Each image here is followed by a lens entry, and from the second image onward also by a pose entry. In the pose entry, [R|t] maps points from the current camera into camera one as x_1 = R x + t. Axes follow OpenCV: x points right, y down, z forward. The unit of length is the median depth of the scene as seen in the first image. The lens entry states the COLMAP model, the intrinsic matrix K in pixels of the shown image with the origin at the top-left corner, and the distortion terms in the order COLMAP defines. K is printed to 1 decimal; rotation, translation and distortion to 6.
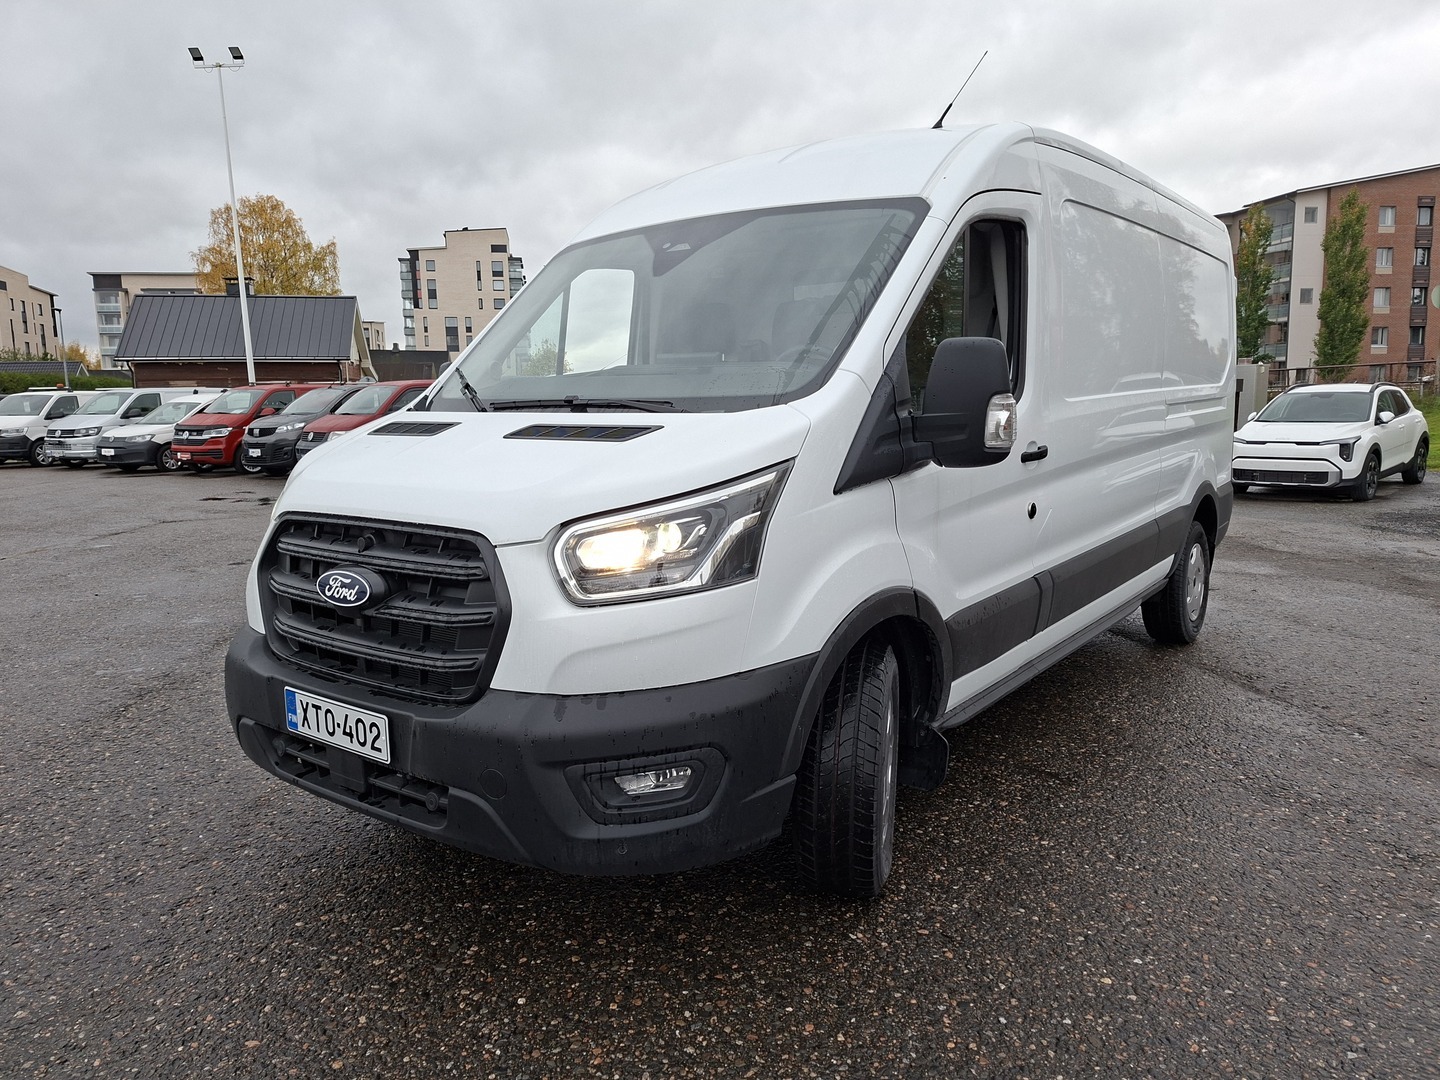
lens RADIAL K [[1005.0, 0, 720.5], [0, 1005.0, 537.5], [0, 0, 1]] dist [0.056097, -0.039668]
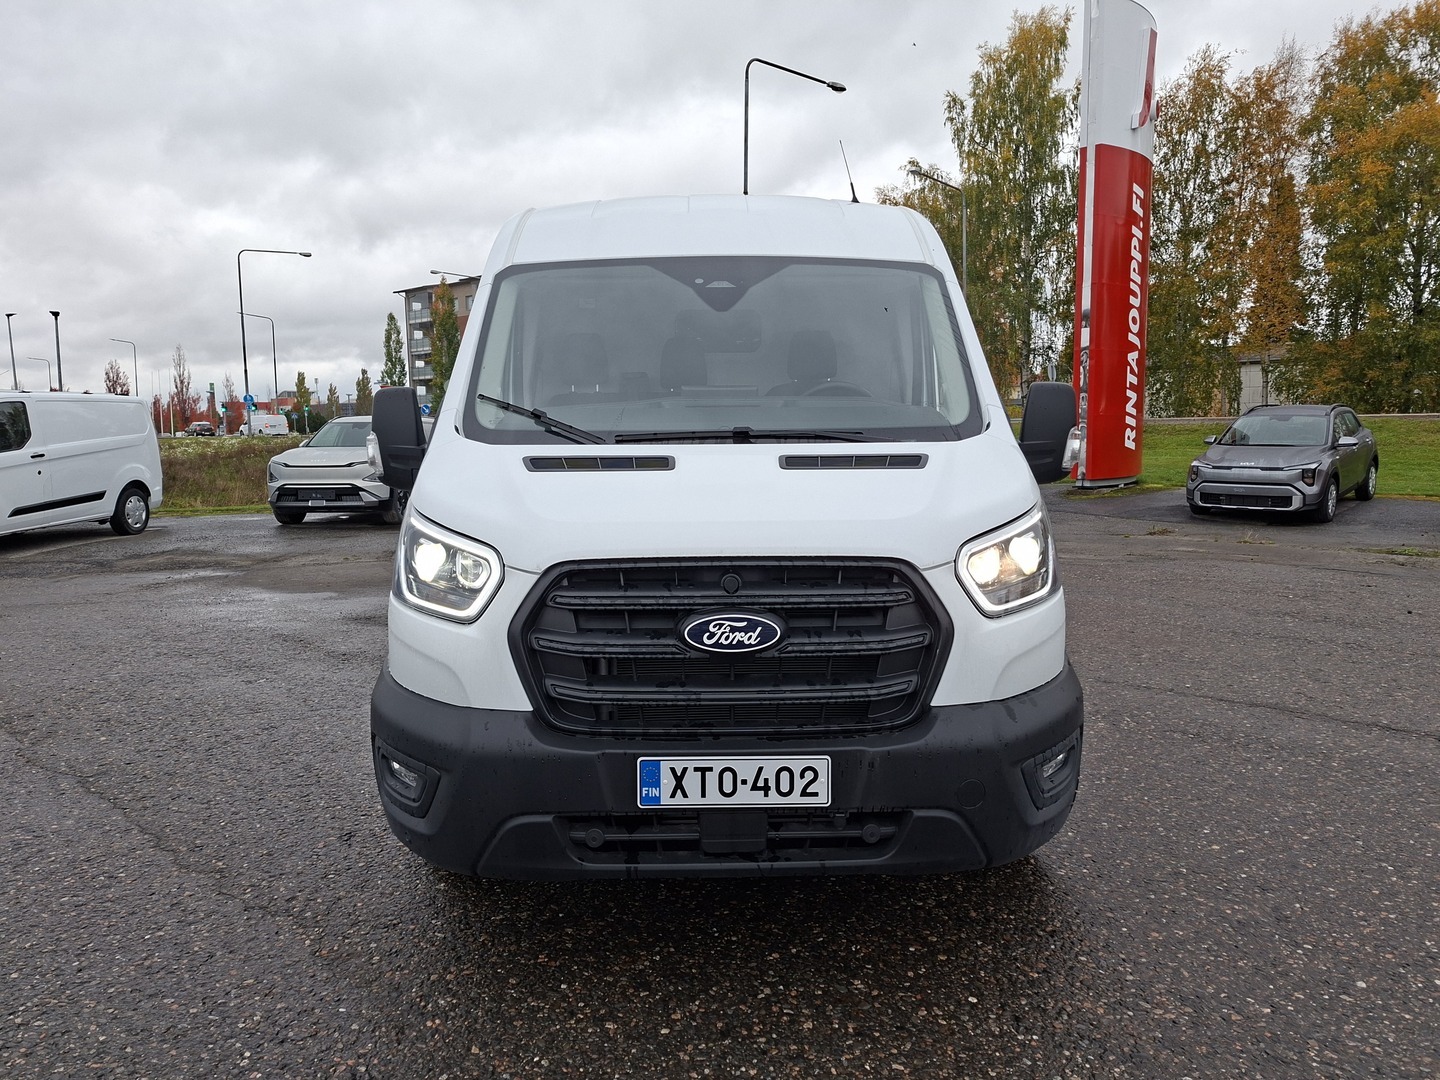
lens RADIAL K [[1005.0, 0, 715.4], [0, 1005.0, 525.4], [0, 0, 1]] dist [0.056097, -0.039668]
pose [[0.792115, -0.055319, 0.607859, -0.930269], [0.082312, 0.996469, -0.016577, -0.033833], [-0.604796, 0.063165, 0.793872, 0.269981]]
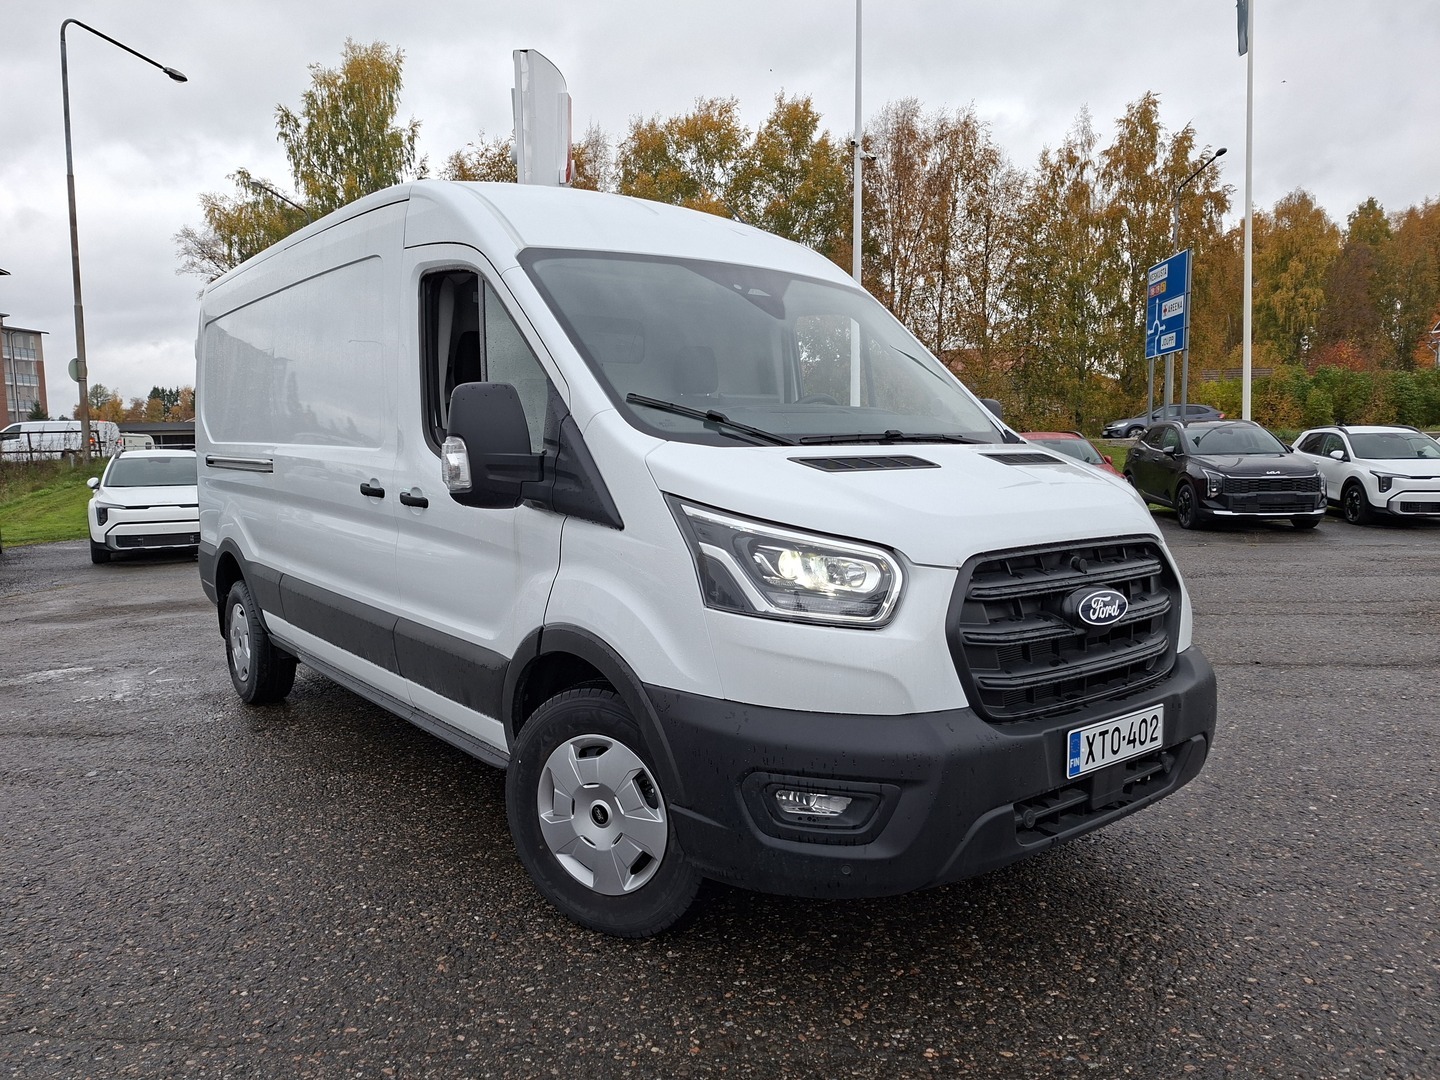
lens RADIAL K [[1005.0, 0, 712.4], [0, 1005.0, 541.2], [0, 0, 1]] dist [0.056097, -0.039668]
pose [[0.261884, -0.077635, 0.961972, -1.449940], [0.142557, 0.988937, 0.041002, -0.114579], [-0.954513, 0.126398, 0.270054, 1.082520]]
